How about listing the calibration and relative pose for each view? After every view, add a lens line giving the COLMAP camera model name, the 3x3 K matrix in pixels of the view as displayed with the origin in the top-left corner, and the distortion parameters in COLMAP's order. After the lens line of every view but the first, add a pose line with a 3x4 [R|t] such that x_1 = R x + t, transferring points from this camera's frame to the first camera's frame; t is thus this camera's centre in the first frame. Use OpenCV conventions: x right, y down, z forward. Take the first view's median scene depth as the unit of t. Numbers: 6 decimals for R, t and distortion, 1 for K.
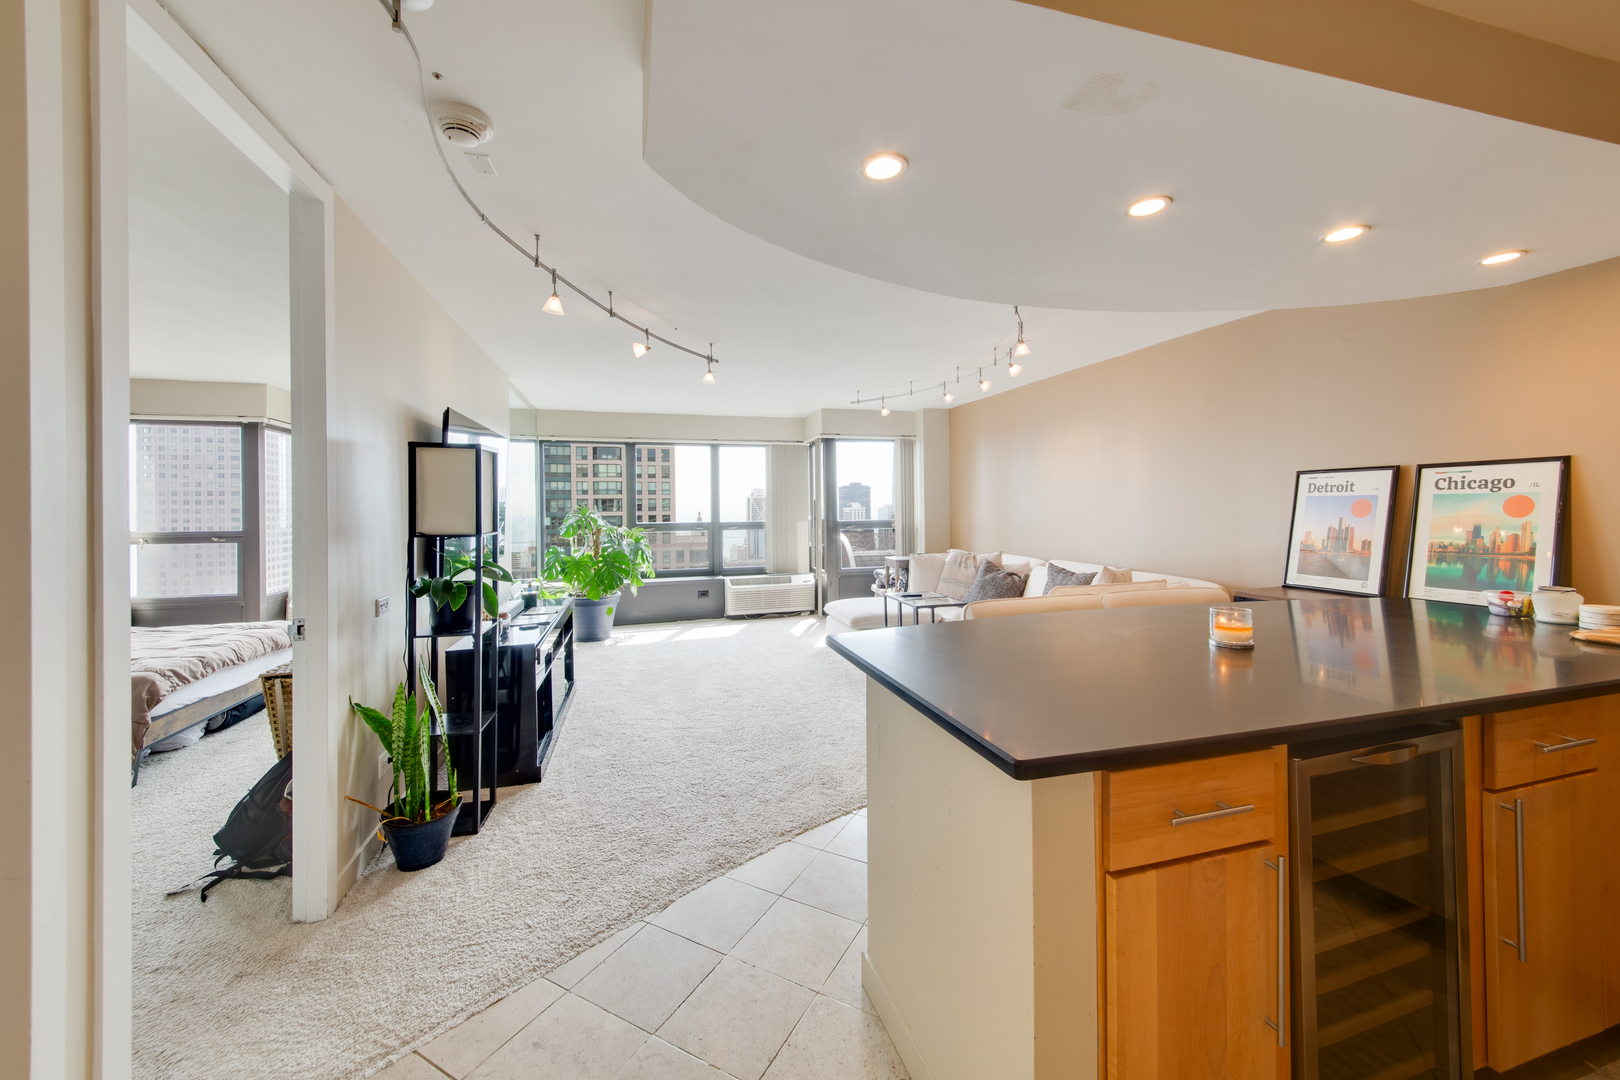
lens RADIAL K [[603.7, 0, 805.7], [0, 603.7, 507.8], [0, 0, 1]] dist [0.023123, -0.009220]
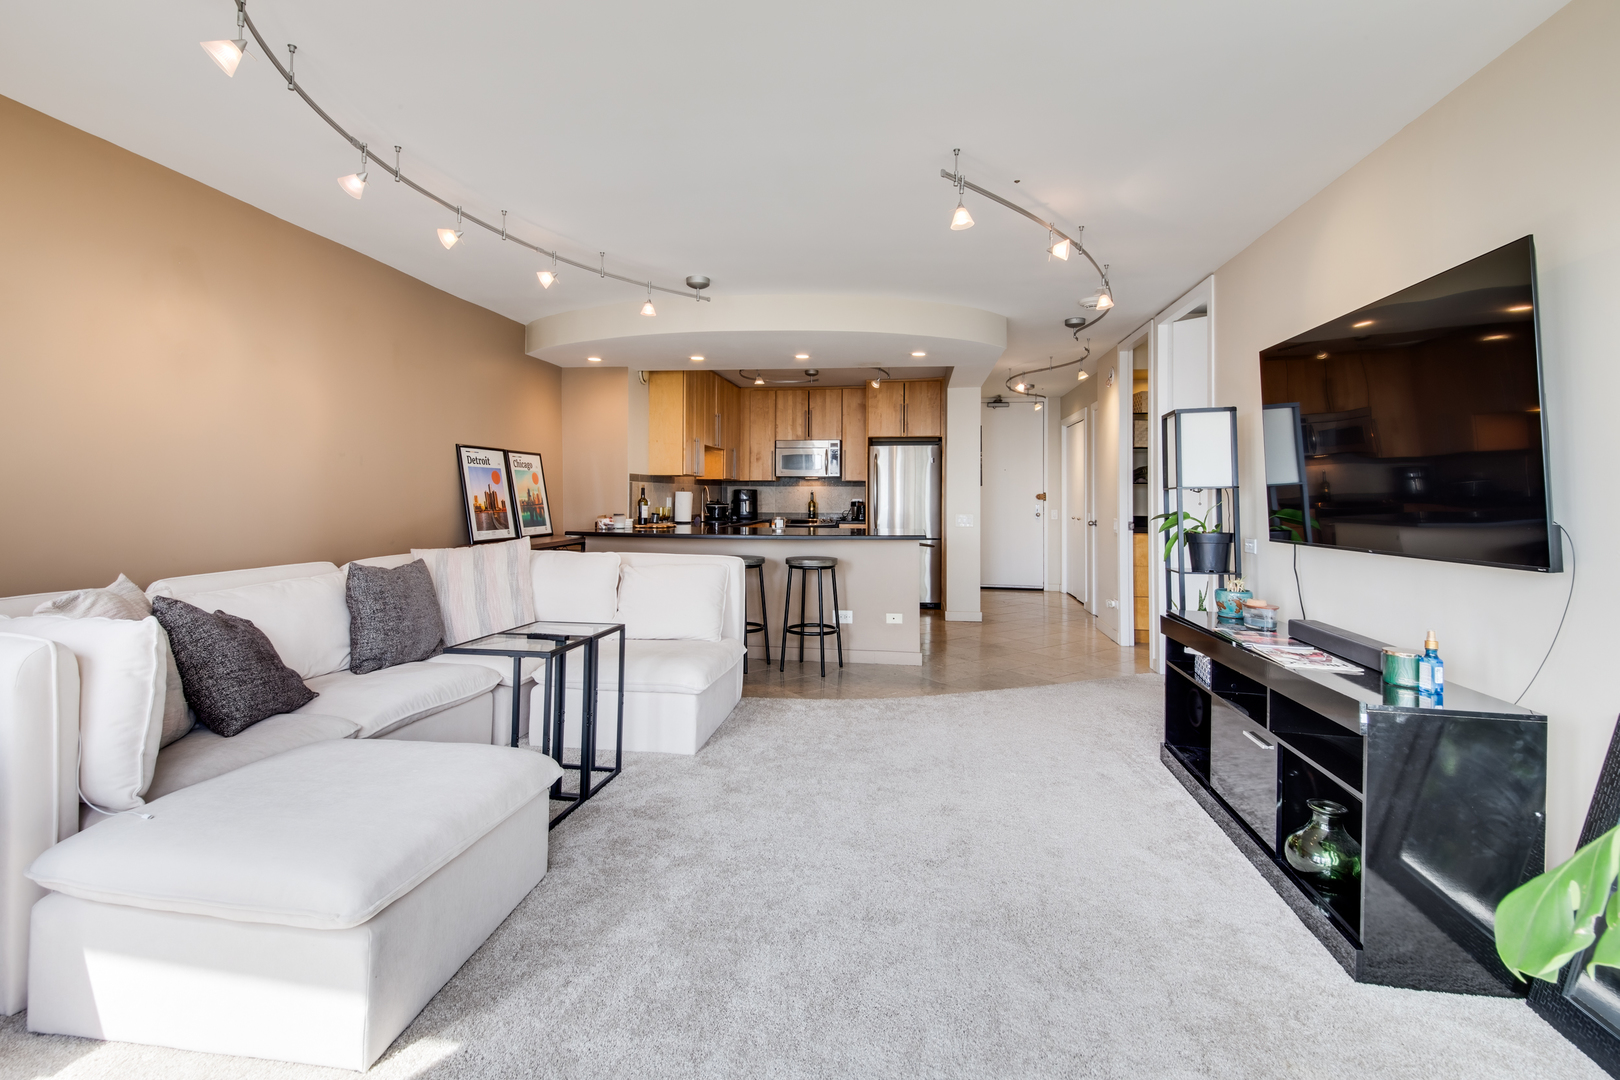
lens RADIAL K [[731.4, 0, 804.0], [0, 731.4, 479.0], [0, 0, 1]] dist [0.019309, -0.000242]
pose [[-0.912567, 0.013965, 0.408688, -0.212920], [0.002466, 0.999586, -0.028650, 0.029162], [-0.408919, -0.025137, -0.912224, 1.220216]]
